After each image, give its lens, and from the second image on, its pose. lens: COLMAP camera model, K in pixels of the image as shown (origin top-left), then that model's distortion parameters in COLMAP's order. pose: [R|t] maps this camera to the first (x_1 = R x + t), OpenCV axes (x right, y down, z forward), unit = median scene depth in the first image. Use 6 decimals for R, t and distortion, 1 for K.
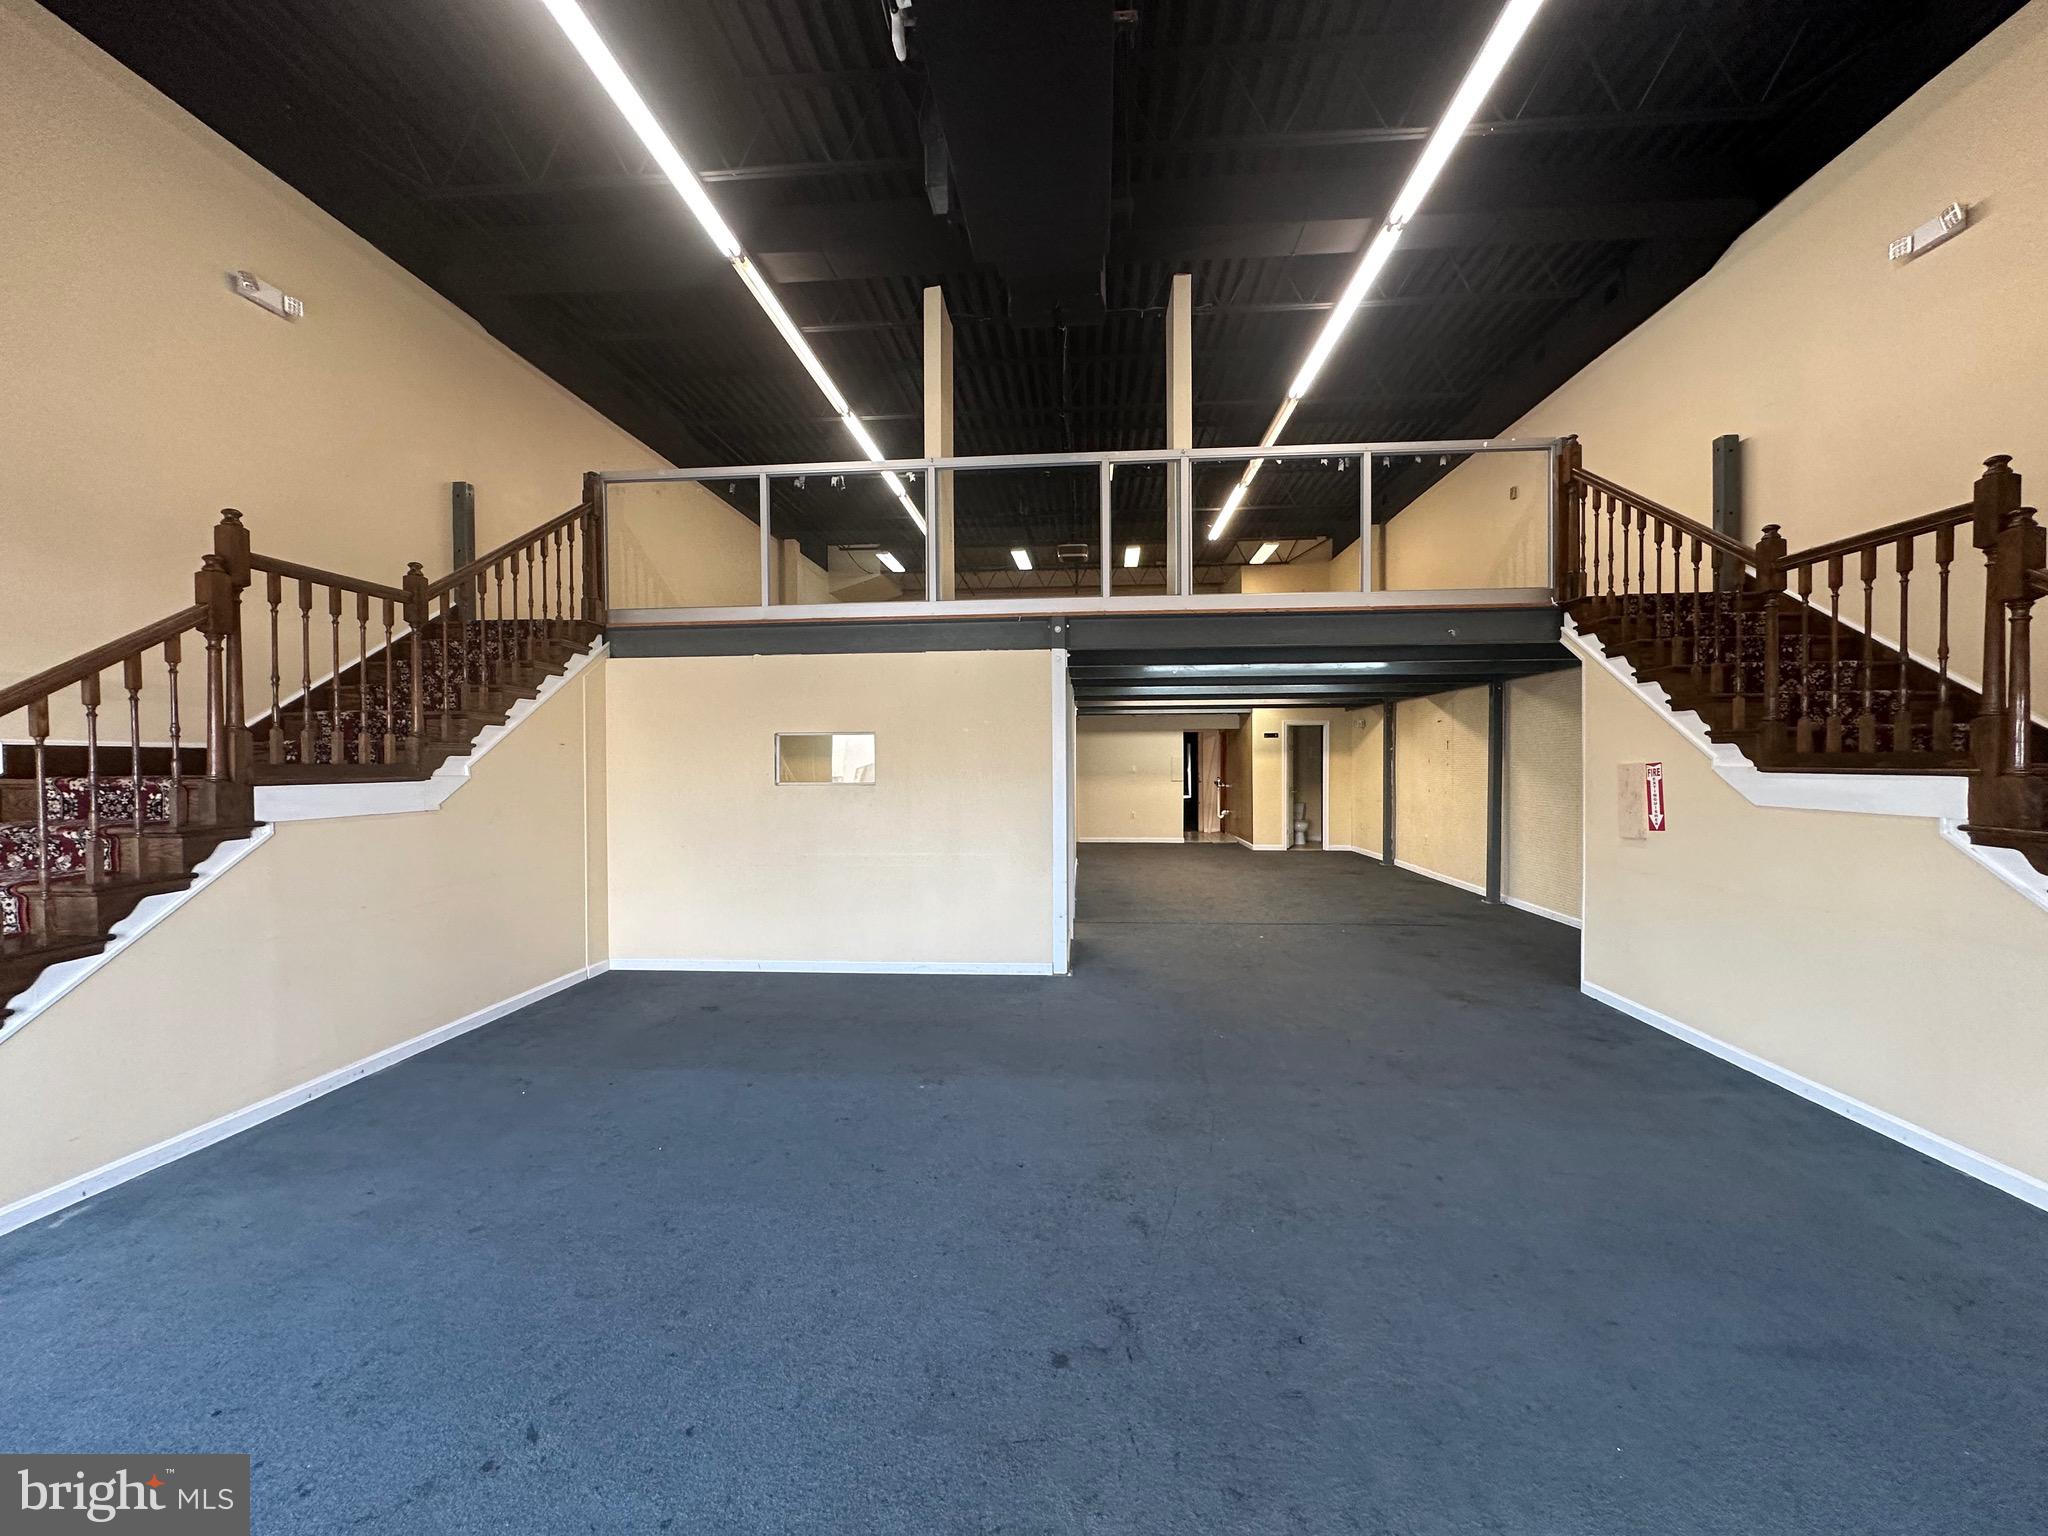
lens RADIAL K [[806.1, 0, 1026.4], [0, 806.1, 770.7], [0, 0, 1]] dist [0.000100, -0.000299]
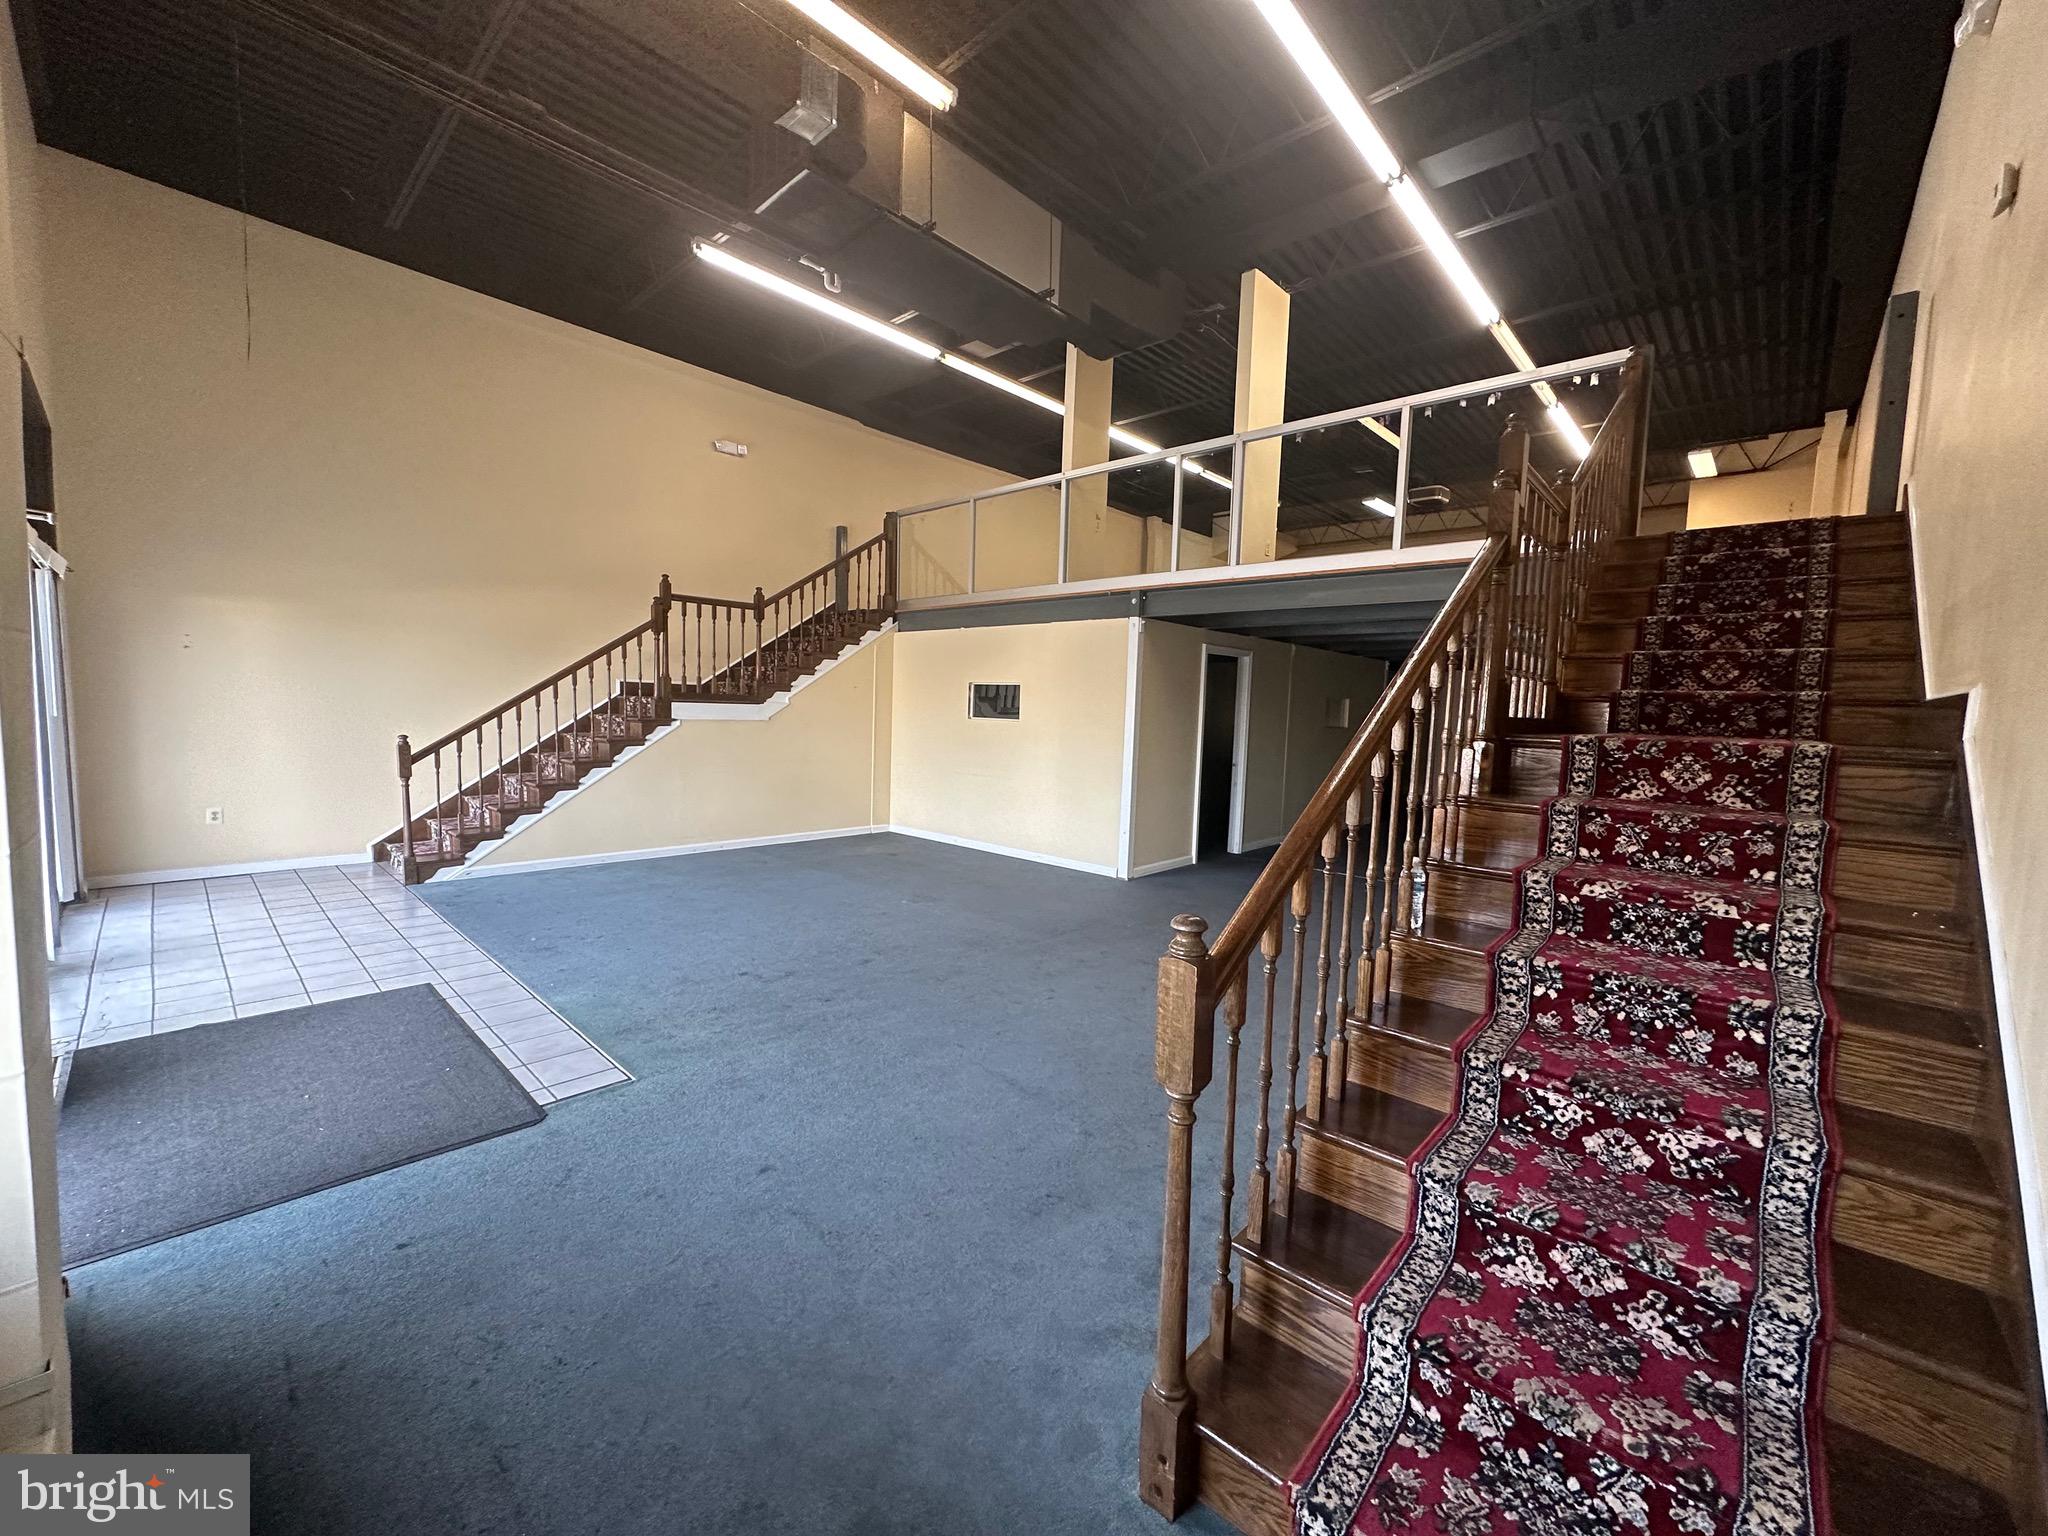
lens RADIAL K [[806.1, 0, 1026.2], [0, 806.1, 769.6], [0, 0, 1]] dist [0.000100, -0.000299]
pose [[0.785266, 0.082302, -0.613664, 0.769622], [-0.046839, 0.996182, 0.073667, -0.002704], [0.617385, -0.029104, 0.786123, -0.084242]]
